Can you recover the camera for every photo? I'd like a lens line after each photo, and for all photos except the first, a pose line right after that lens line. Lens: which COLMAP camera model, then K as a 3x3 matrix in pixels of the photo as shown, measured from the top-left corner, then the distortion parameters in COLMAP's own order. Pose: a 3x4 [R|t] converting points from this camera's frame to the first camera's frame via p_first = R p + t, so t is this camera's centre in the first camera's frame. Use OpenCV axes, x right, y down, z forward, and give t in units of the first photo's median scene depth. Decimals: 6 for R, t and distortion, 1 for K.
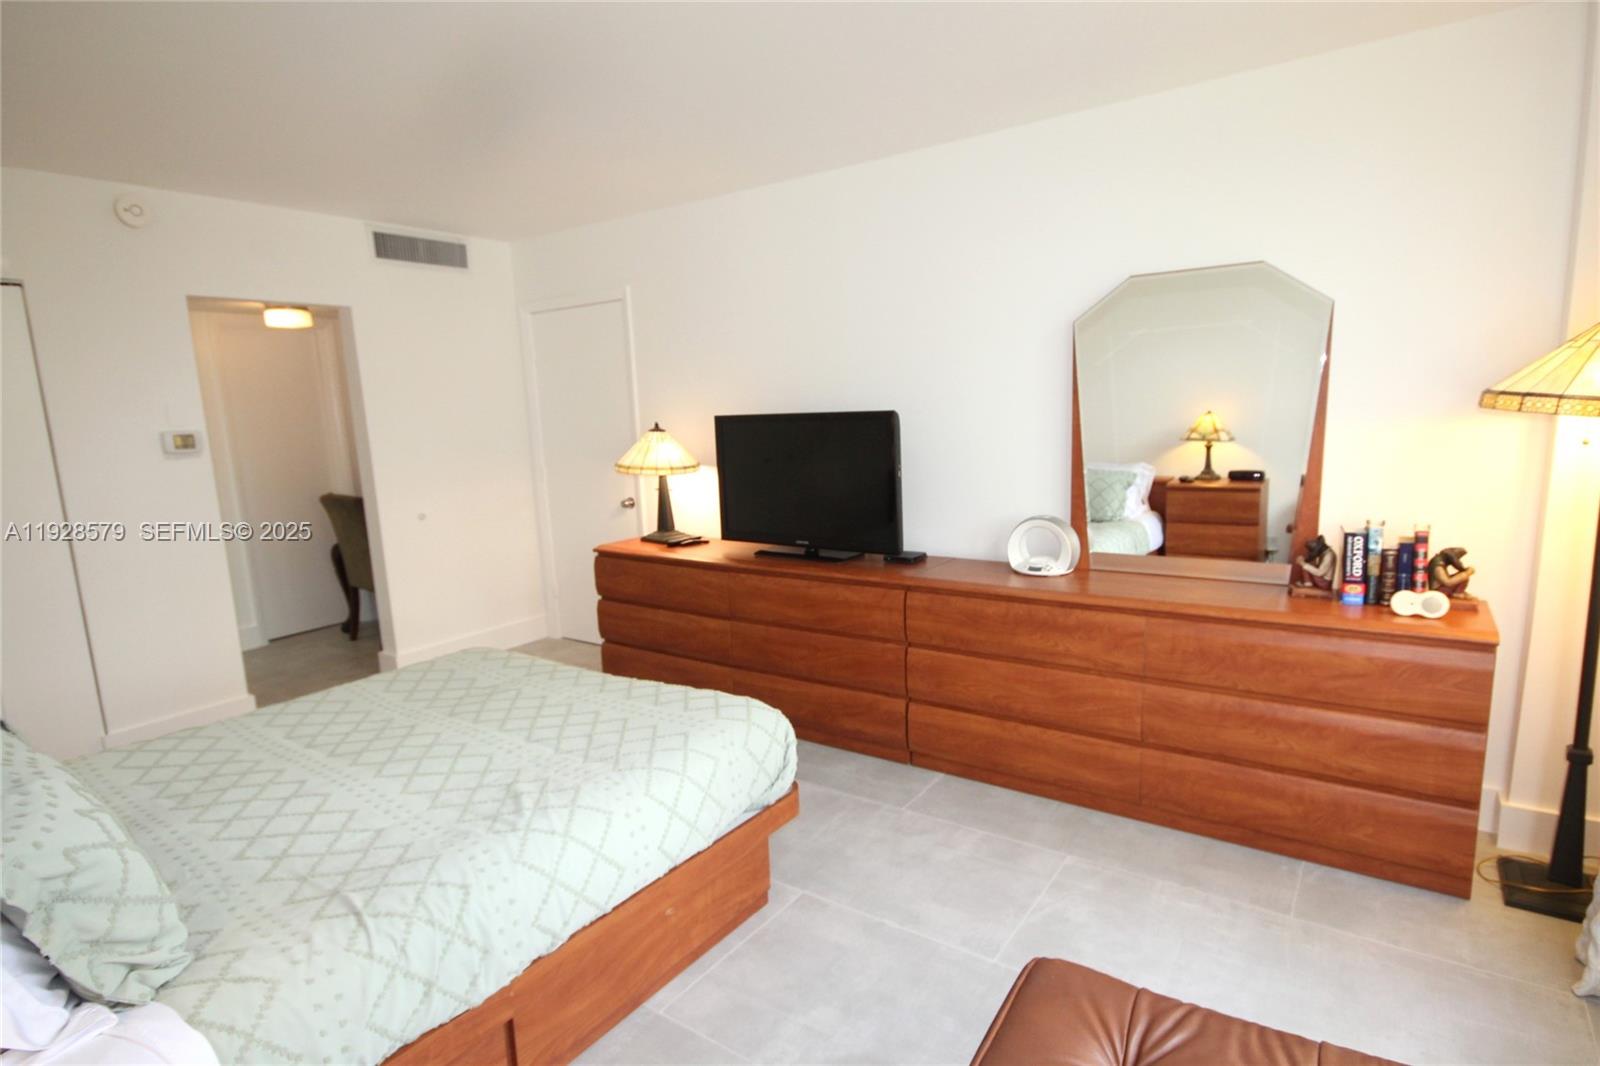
lens RADIAL K [[842.8, 0, 800.4], [0, 842.8, 541.1], [0, 0, 1]] dist [0.000520, 0.000046]
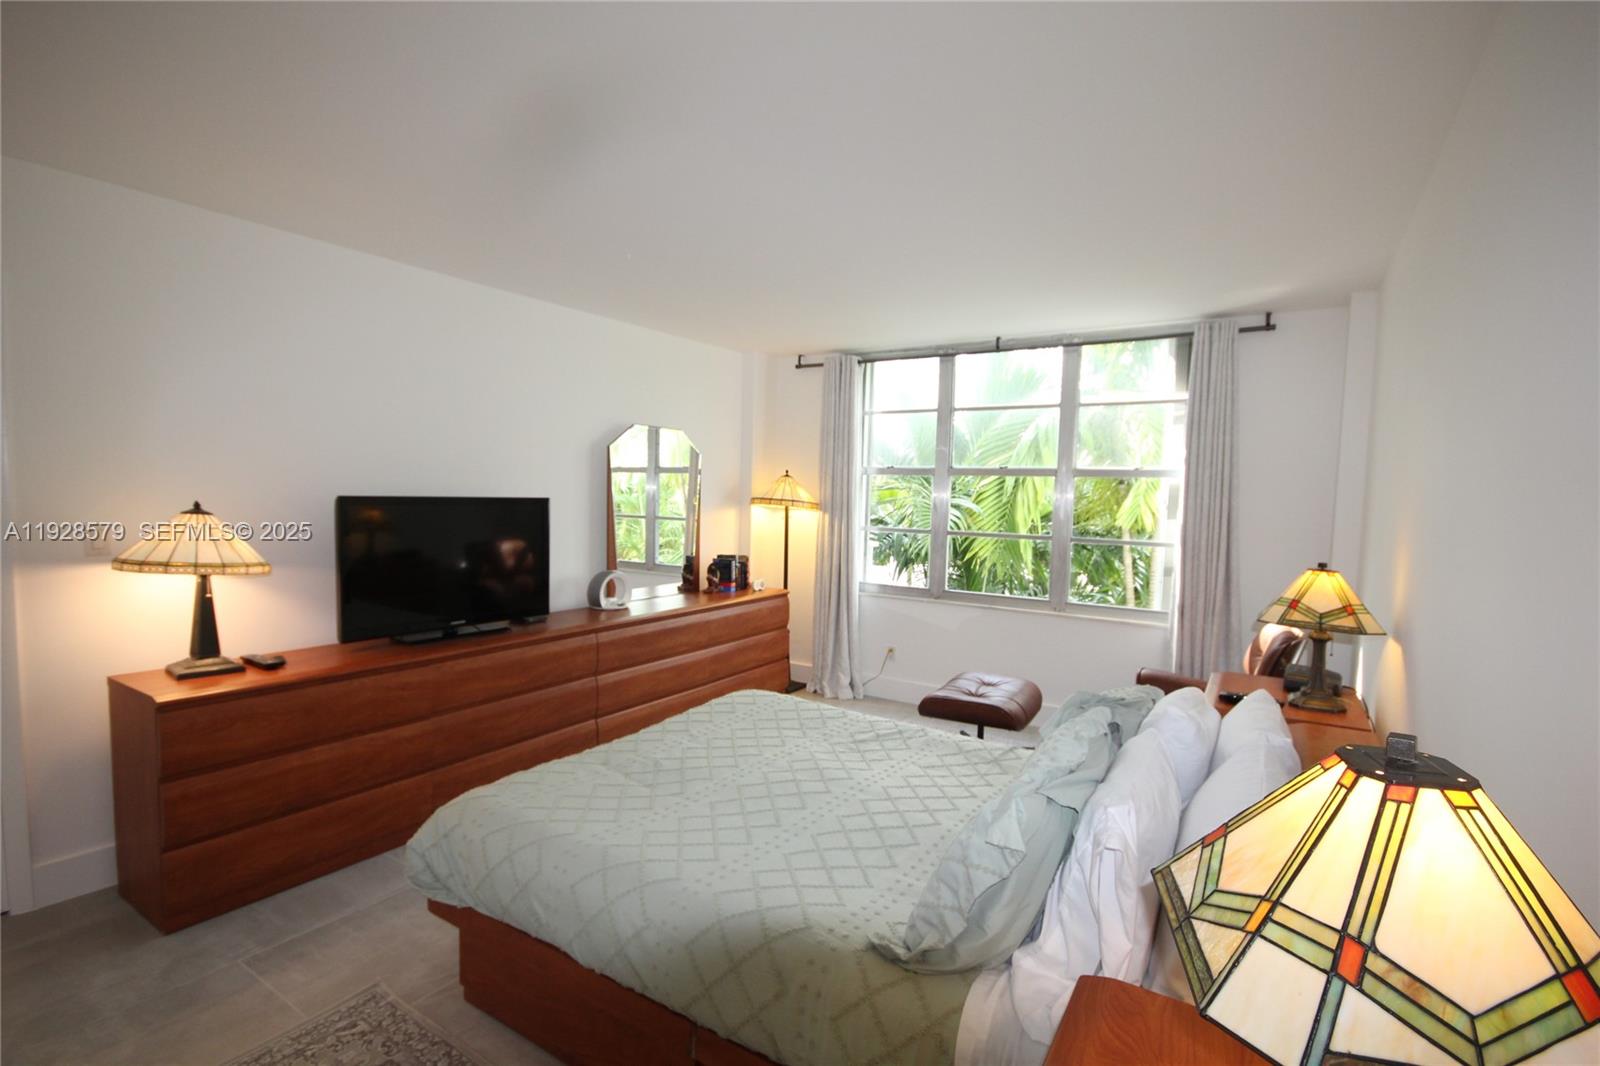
lens RADIAL K [[744.6, 0, 795.1], [0, 744.6, 538.3], [0, 0, 1]] dist [0.000670, -0.001119]
pose [[-0.037182, -0.017846, 0.999149, -1.296997], [0.145321, 0.989115, 0.023074, -0.085612], [-0.988686, 0.146056, -0.034183, 0.873830]]
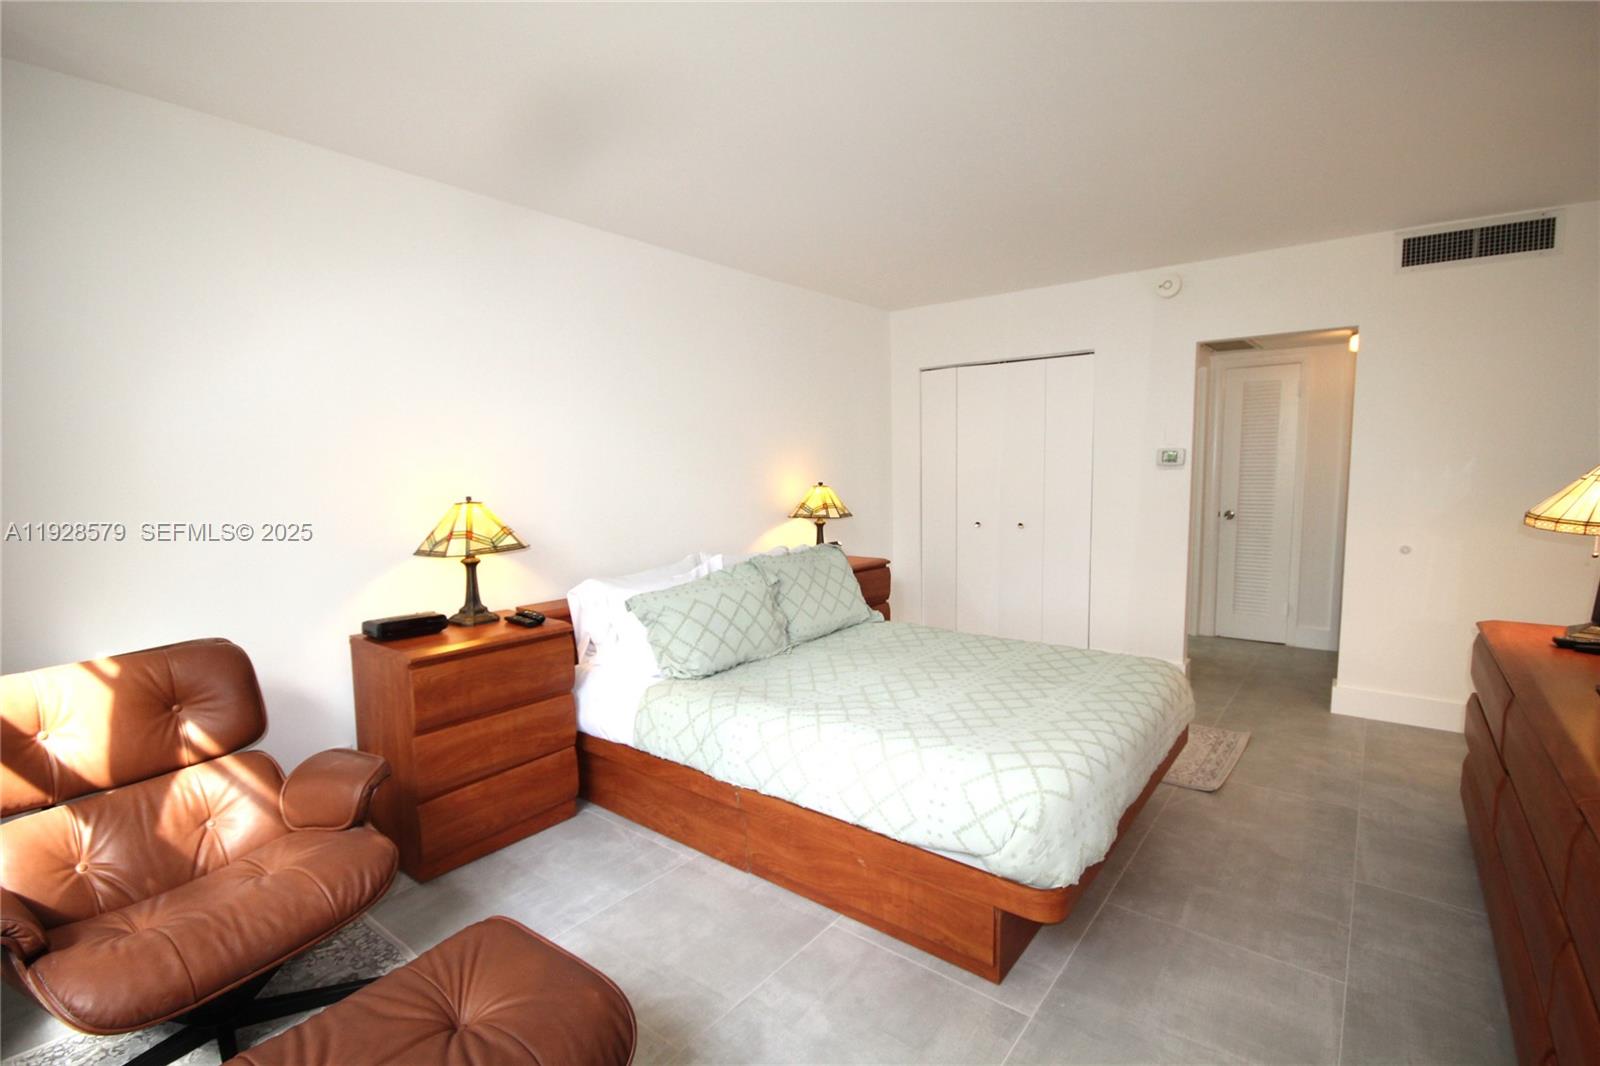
lens RADIAL K [[744.6, 0, 806.7], [0, 744.6, 540.3], [0, 0, 1]] dist [0.000670, -0.001119]
pose [[-0.048163, 0.138064, -0.989251, 0.646838], [-0.146943, 0.978646, 0.143738, -0.106717], [0.987972, 0.152287, -0.026847, 0.710994]]
